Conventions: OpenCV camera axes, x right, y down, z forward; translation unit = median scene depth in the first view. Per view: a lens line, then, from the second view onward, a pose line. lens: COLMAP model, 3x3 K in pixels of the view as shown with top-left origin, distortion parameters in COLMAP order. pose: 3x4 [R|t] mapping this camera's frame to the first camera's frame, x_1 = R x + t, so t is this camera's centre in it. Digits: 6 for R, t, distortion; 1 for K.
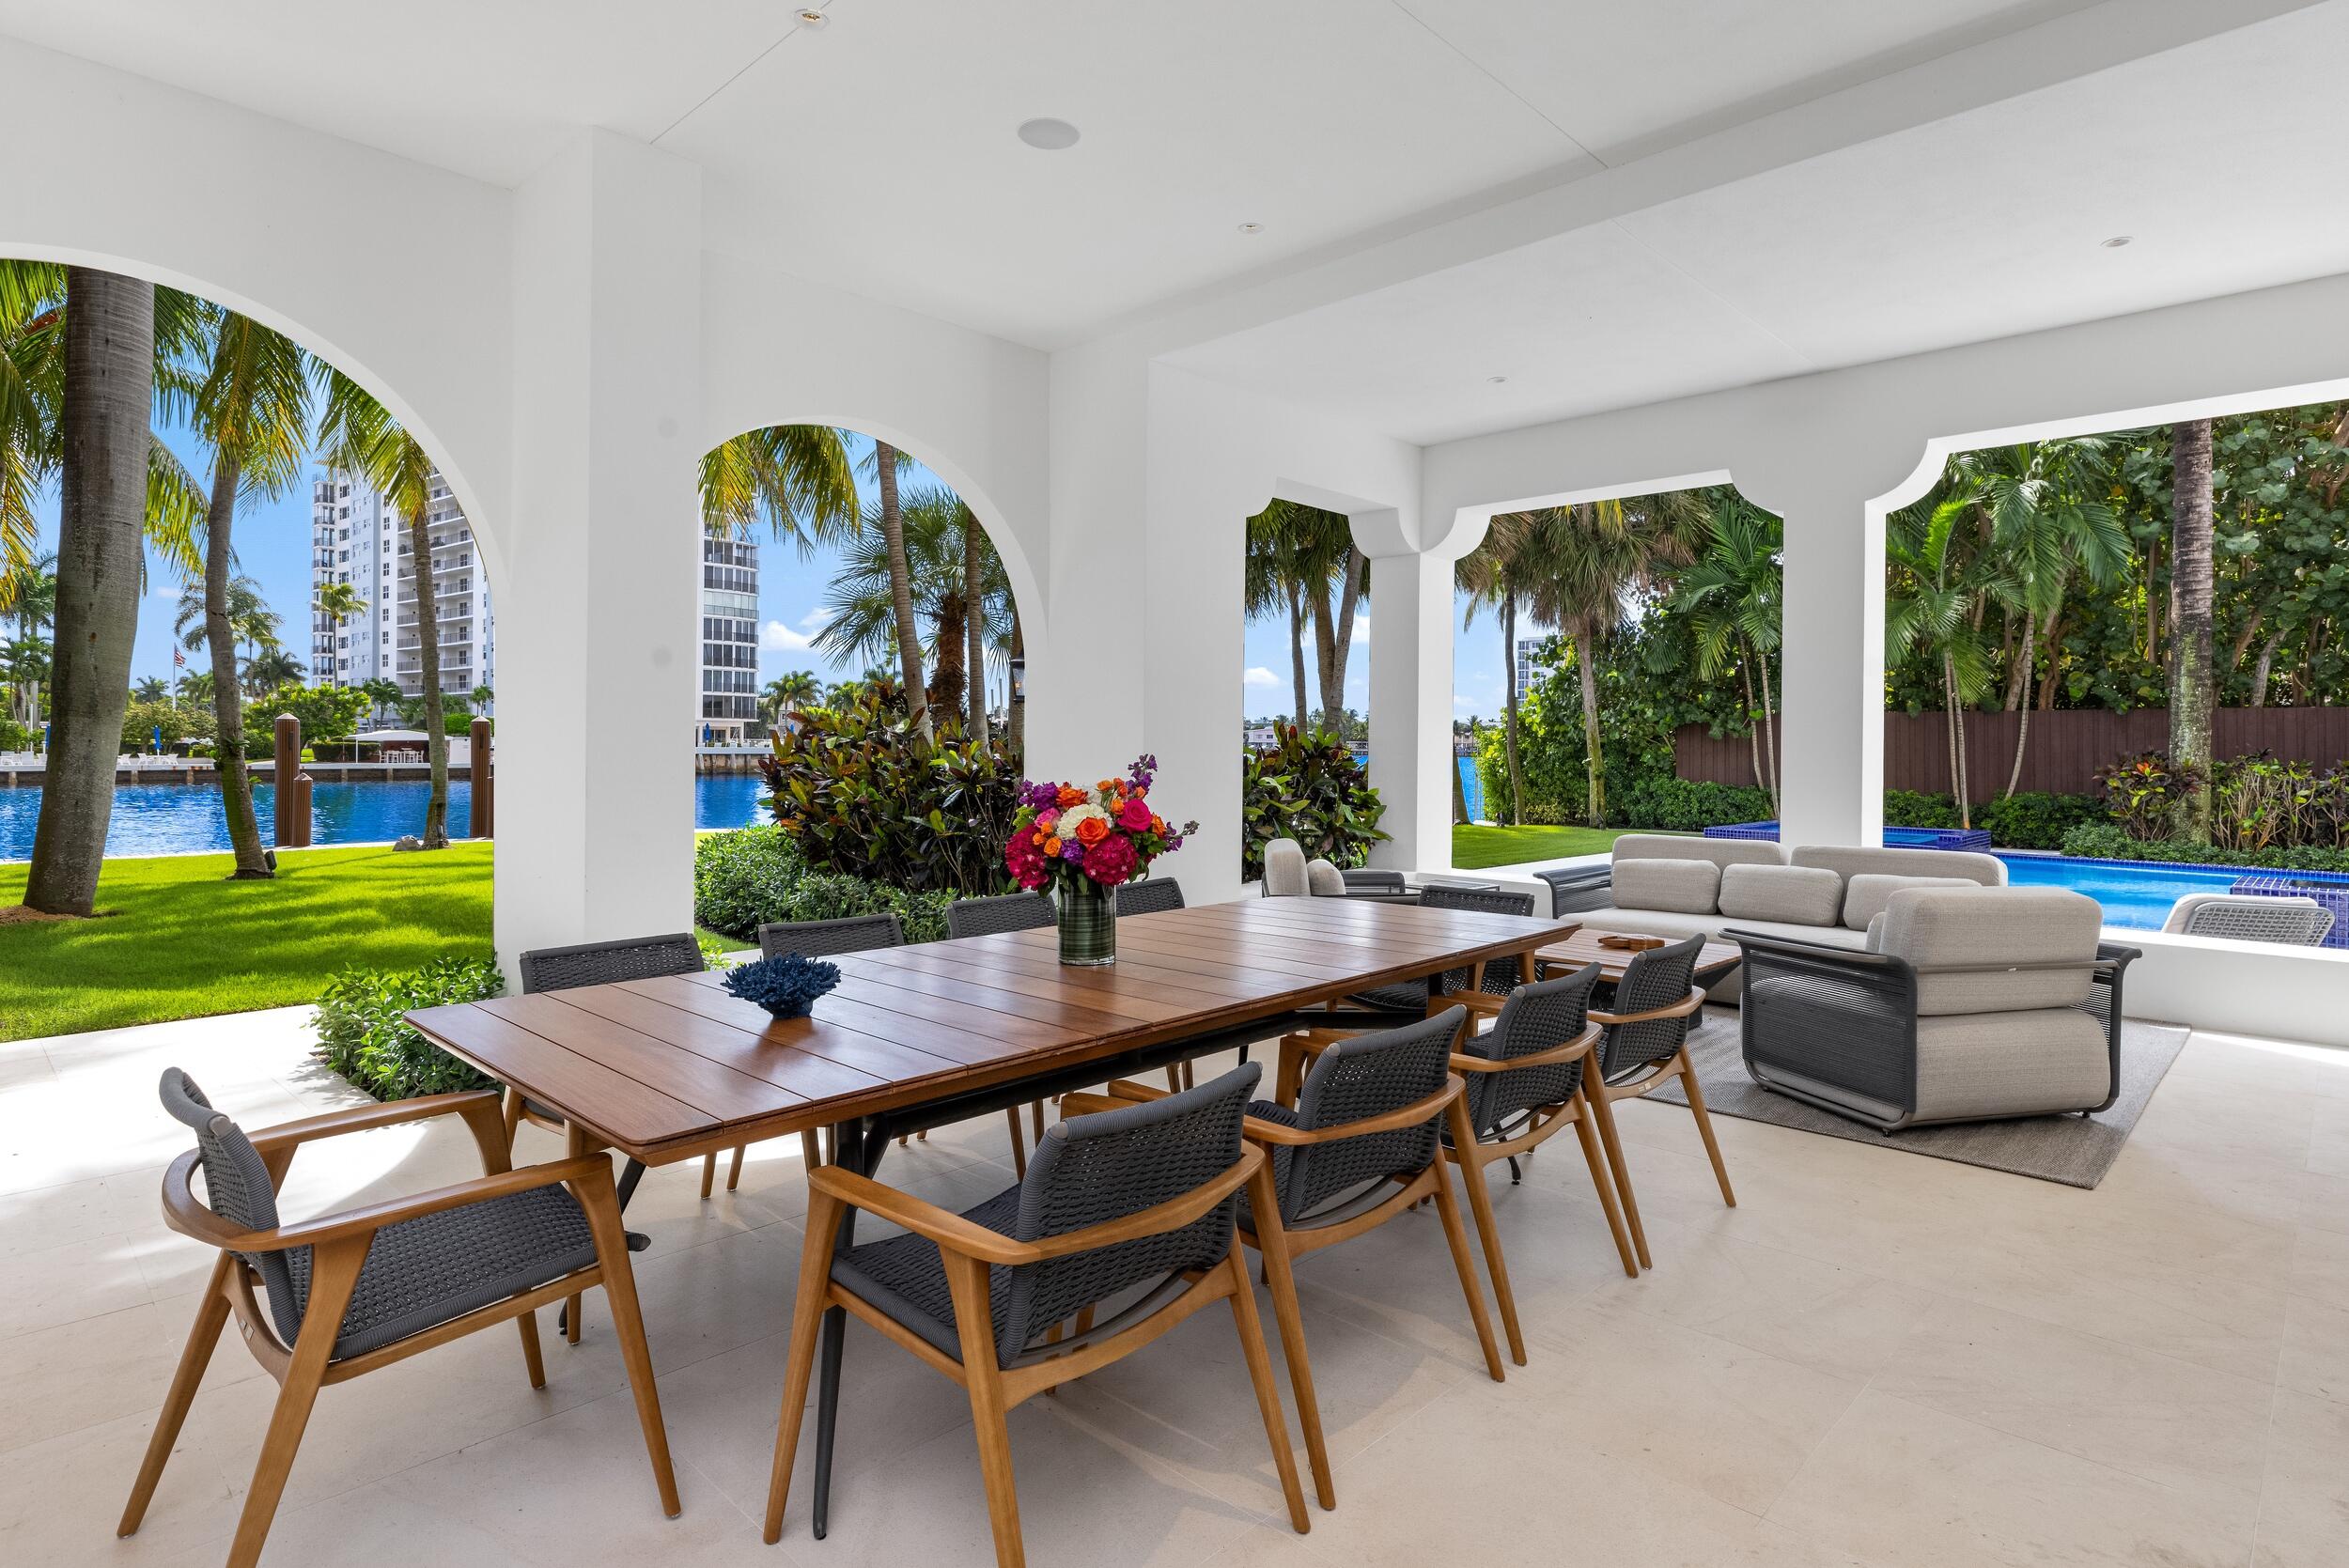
lens RADIAL K [[1218.7, 0, 1166.8], [0, 1218.7, 754.6], [0, 0, 1]] dist [0.001739, 0.000937]
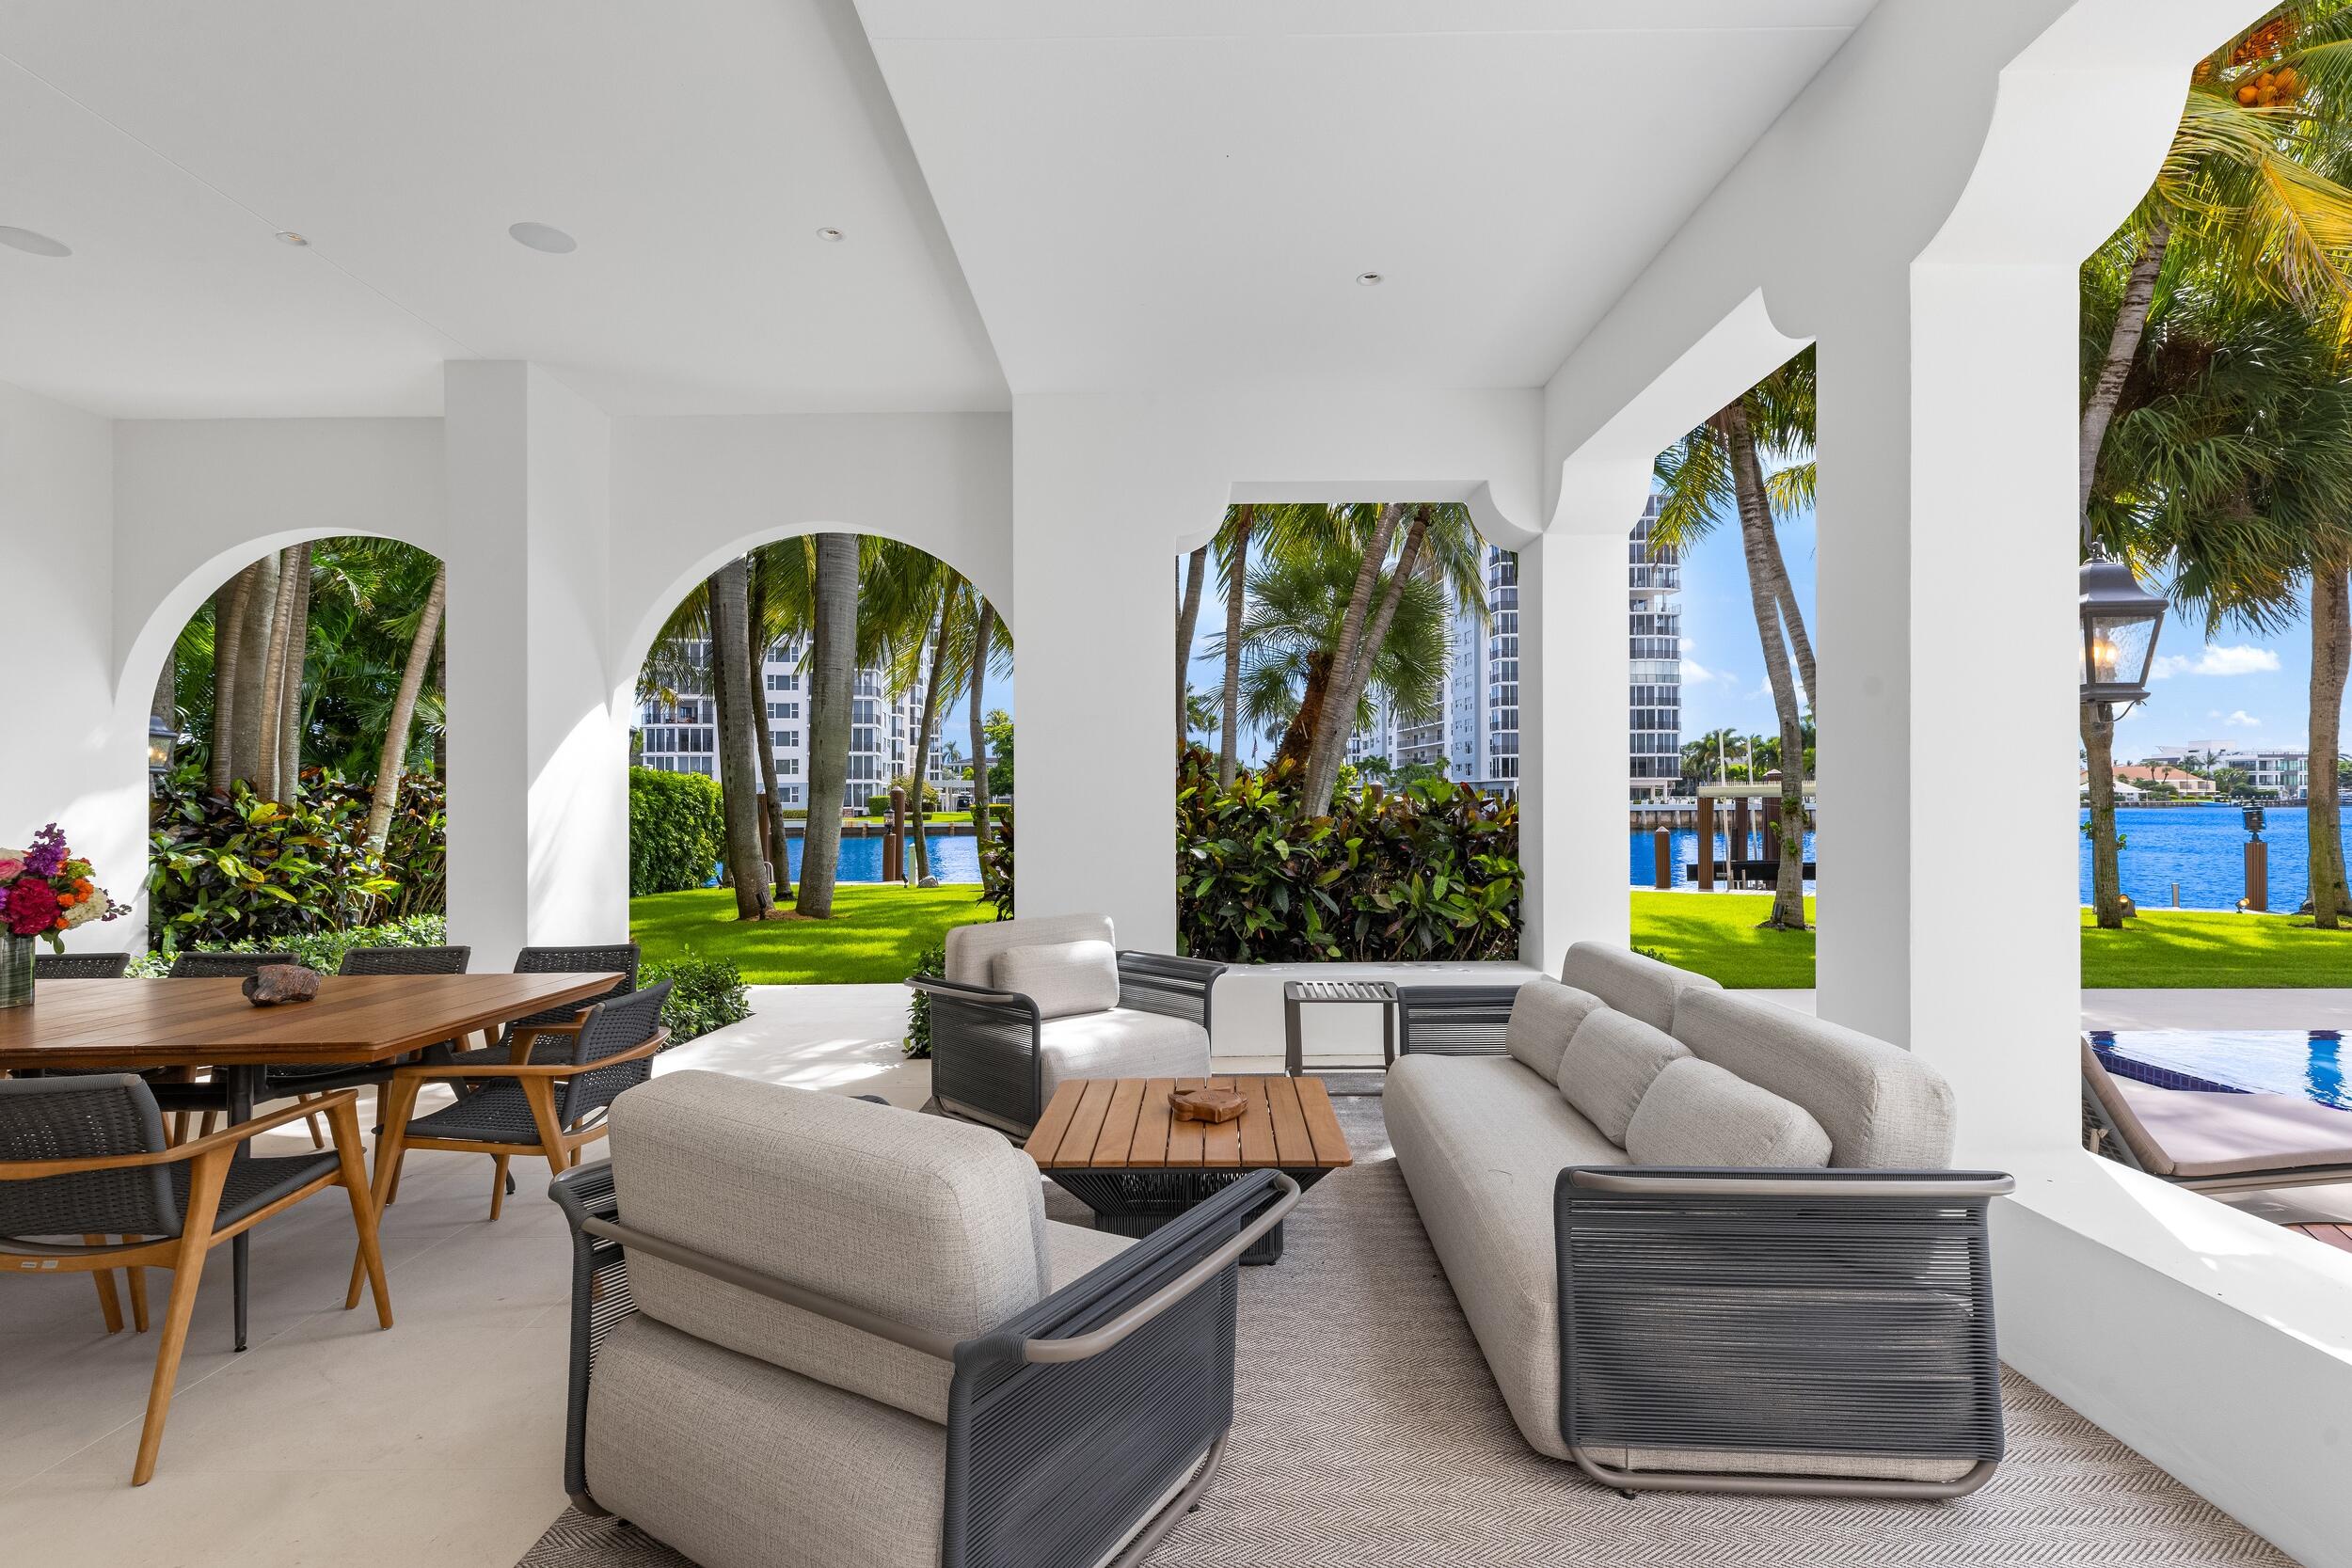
lens RADIAL K [[1092.2, 0, 1187.8], [0, 1092.2, 801.3], [0, 0, 1]] dist [0.002298, -0.000688]
pose [[0.697986, -0.013296, -0.715988, 0.250489], [0.006773, 0.999905, -0.011965, -0.000101], [0.716079, 0.003502, 0.698010, 0.189780]]
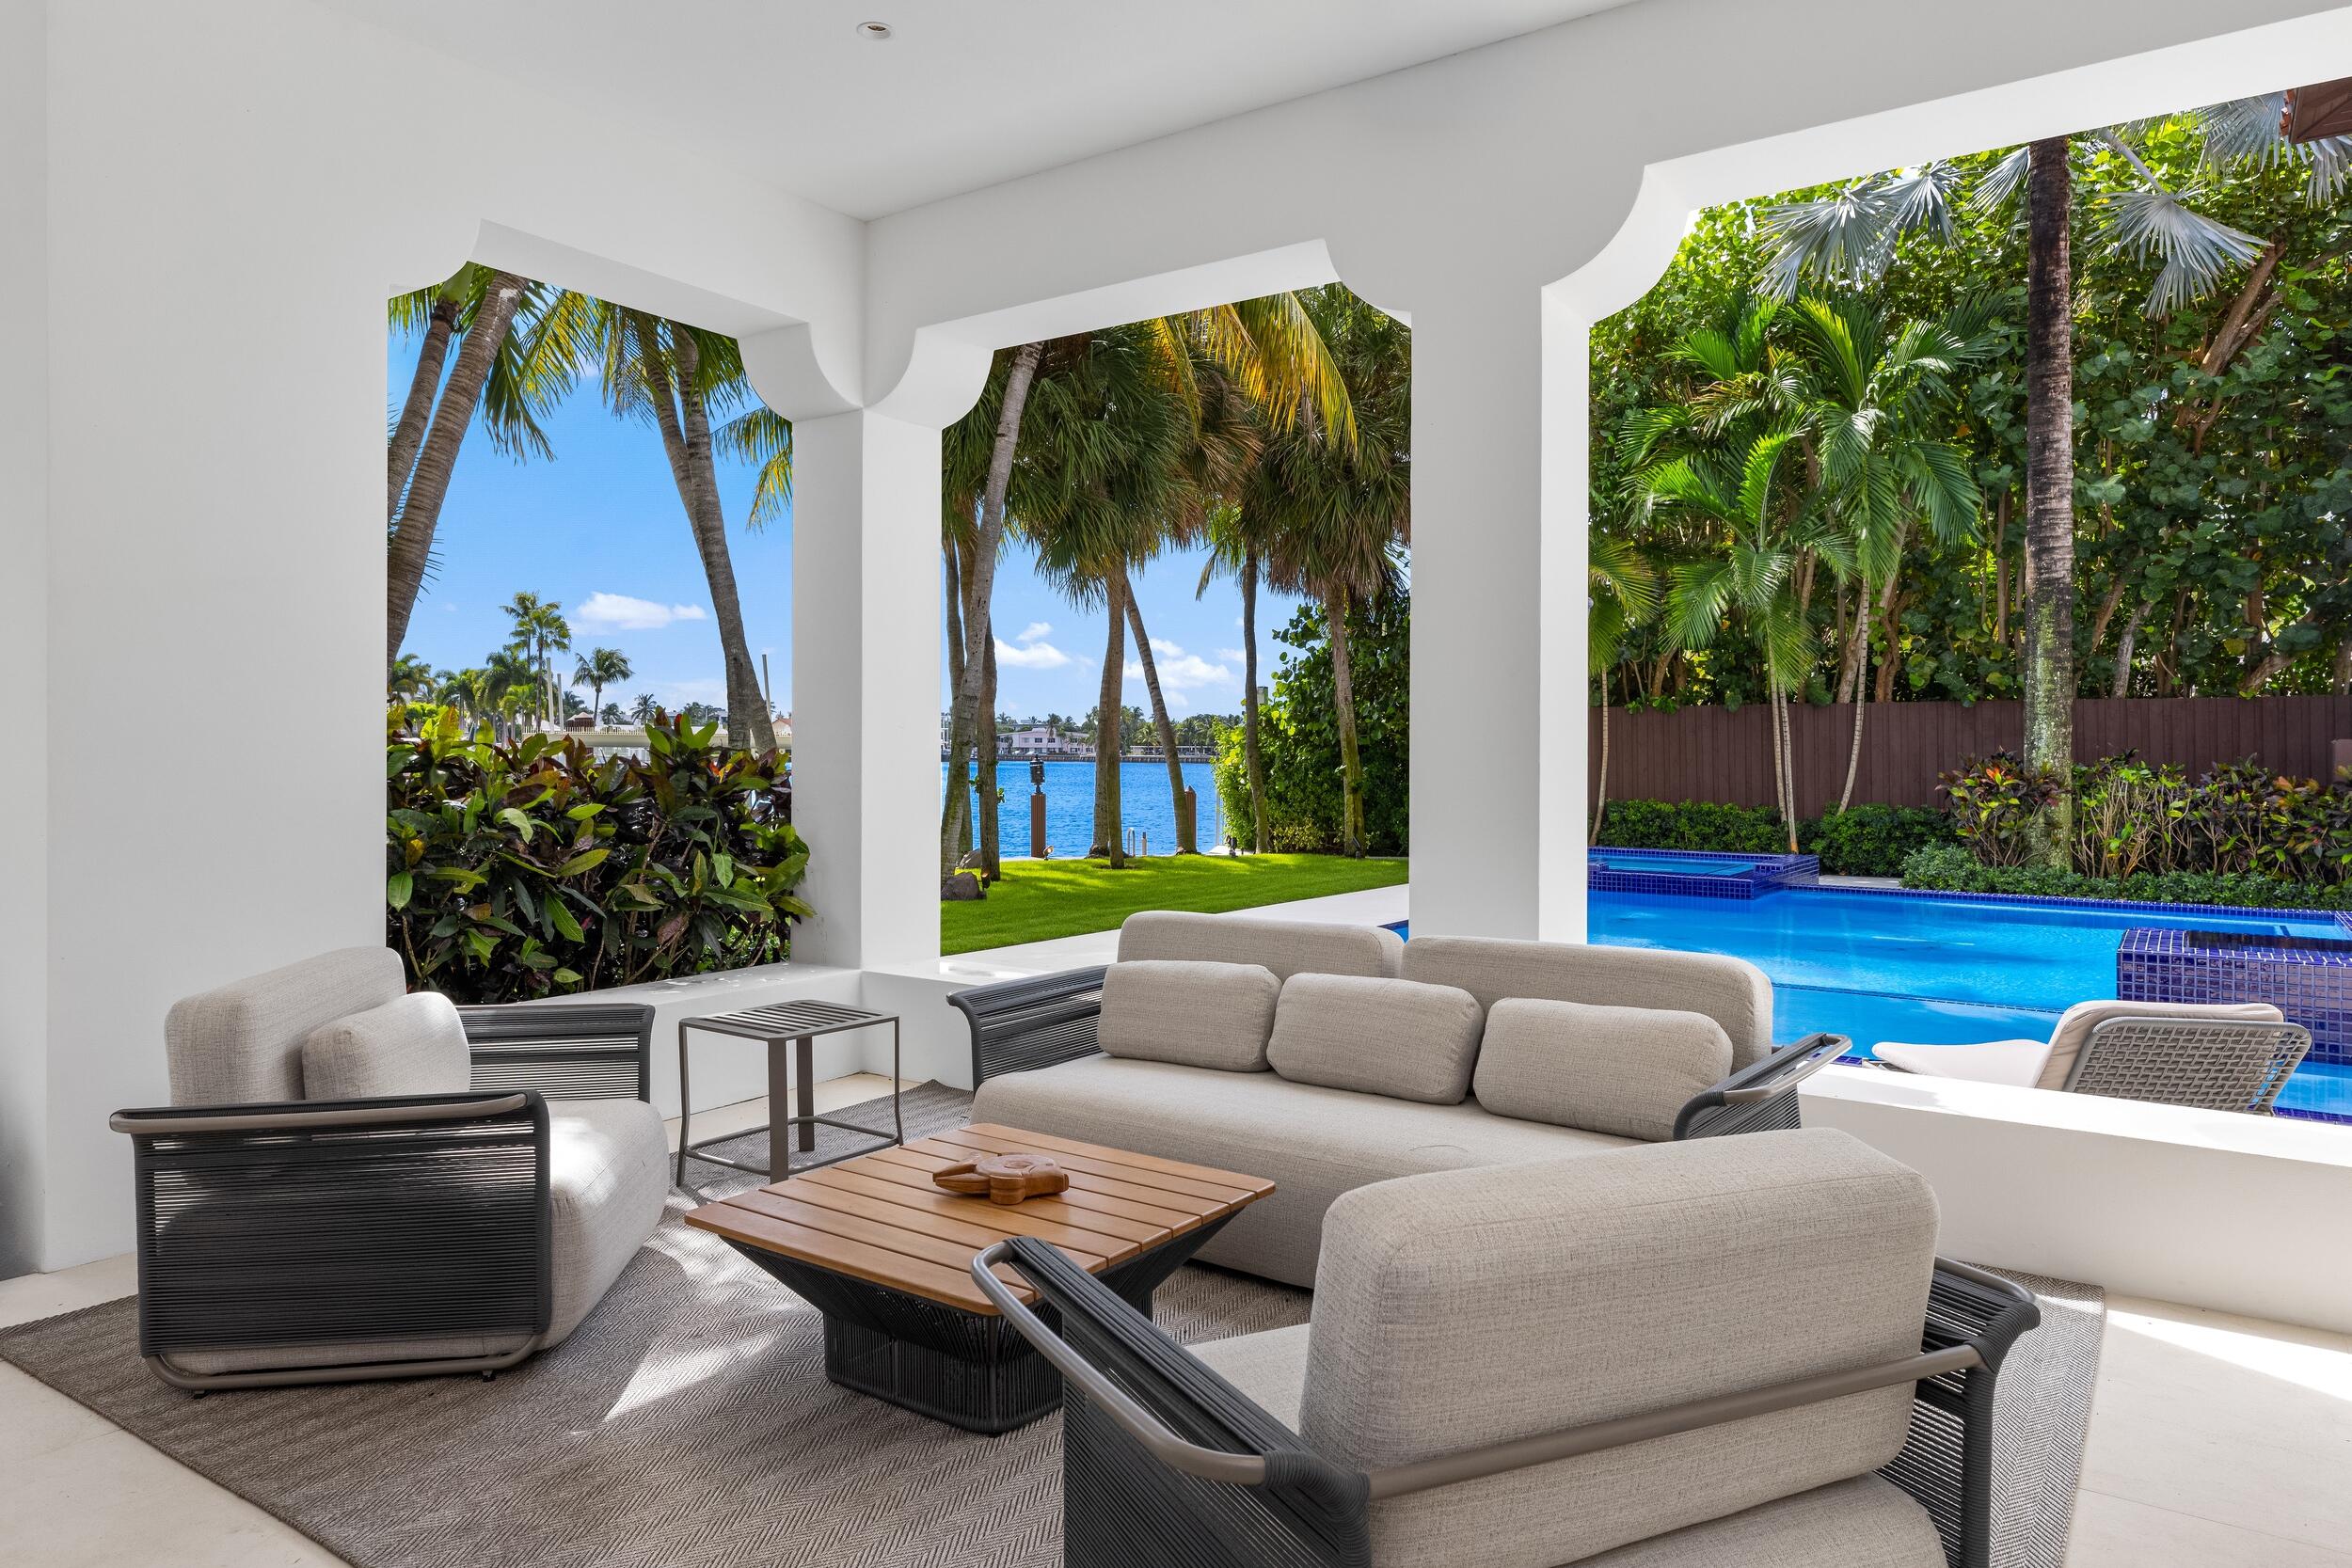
lens RADIAL K [[1450.2, 0, 1180.1], [0, 1450.2, 759.1], [0, 0, 1]] dist [0.020400, -0.000982]
pose [[0.985784, -0.005168, 0.167941, 0.113748], [0.005514, 0.999984, -0.001593, -0.000155], [-0.167930, 0.002496, 0.985796, 0.146783]]
